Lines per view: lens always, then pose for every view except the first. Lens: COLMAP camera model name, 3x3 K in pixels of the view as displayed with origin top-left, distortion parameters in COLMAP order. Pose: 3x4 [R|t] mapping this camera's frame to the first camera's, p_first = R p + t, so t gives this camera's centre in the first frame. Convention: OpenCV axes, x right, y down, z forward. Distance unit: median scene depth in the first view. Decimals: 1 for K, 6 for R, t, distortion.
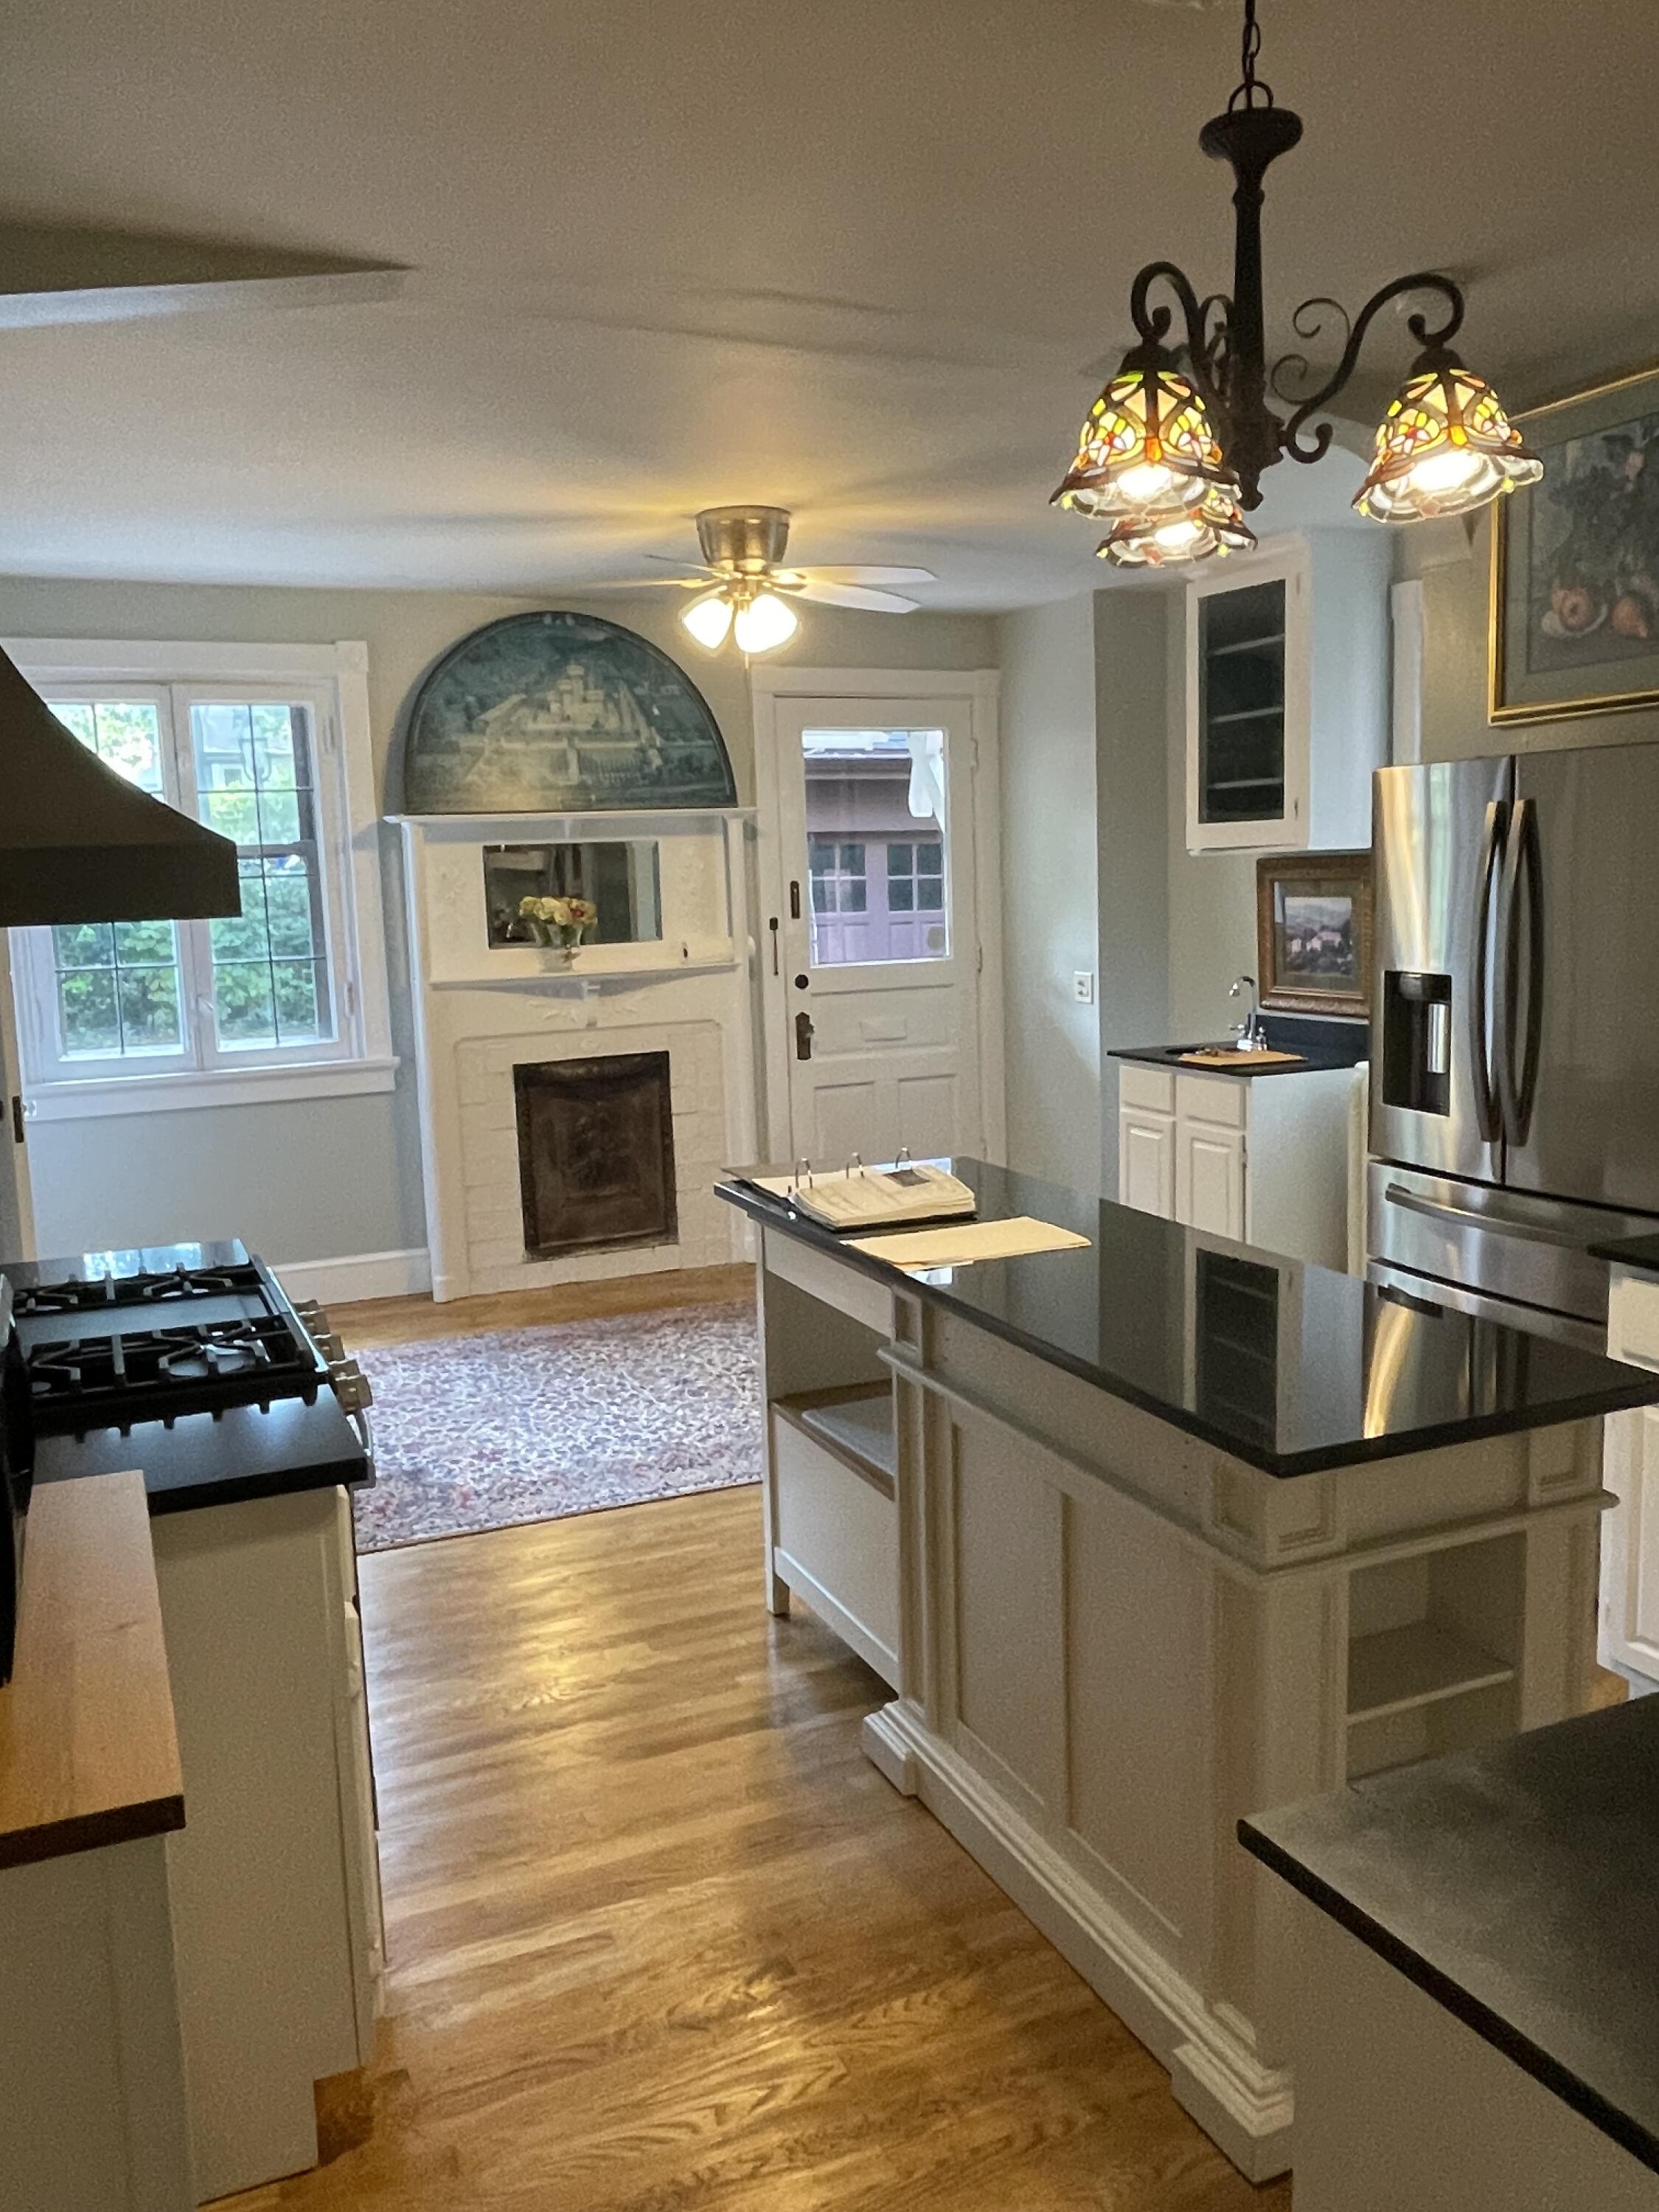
lens RADIAL K [[1703.7, 0, 832.2], [0, 1703.7, 1108.8], [0, 0, 1]] dist [0.014587, -0.016718]
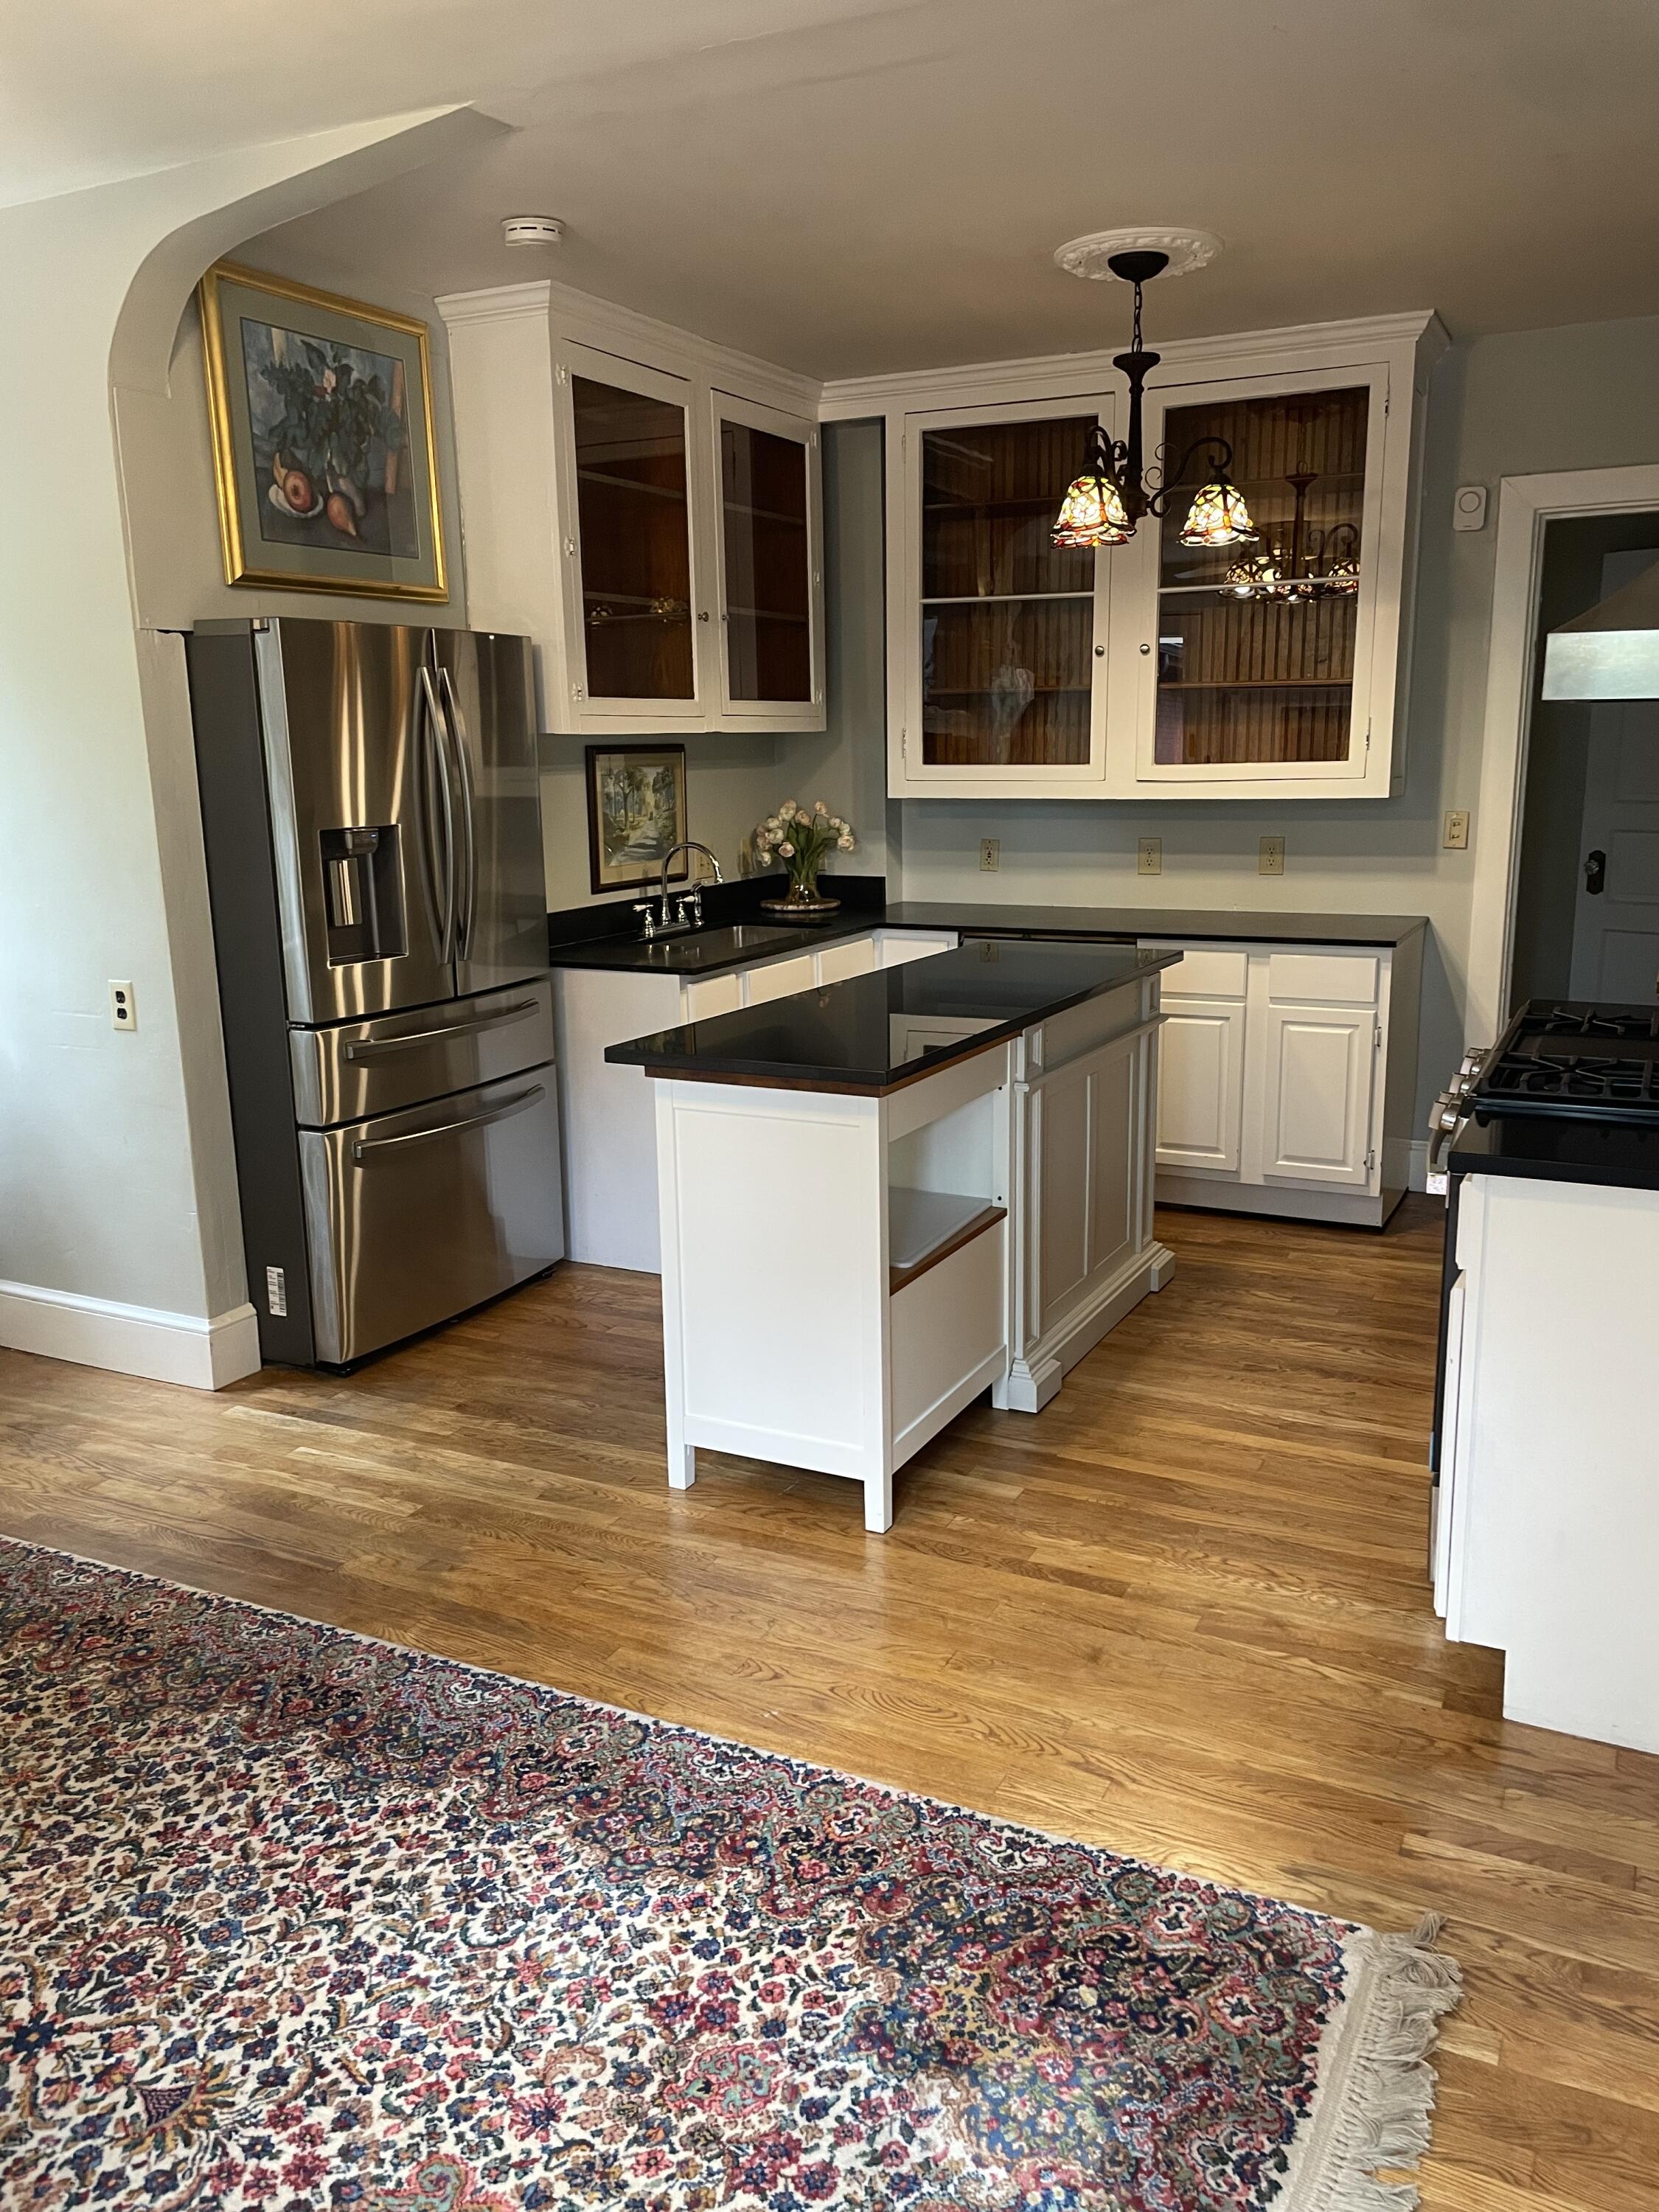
lens RADIAL K [[1703.7, 0, 838.2], [0, 1703.7, 1102.5], [0, 0, 1]] dist [0.014587, -0.016718]
pose [[-0.640927, -0.127096, 0.757007, -0.666711], [0.134901, 0.952198, 0.274083, -0.168874], [-0.755655, 0.277788, -0.593143, 1.481432]]
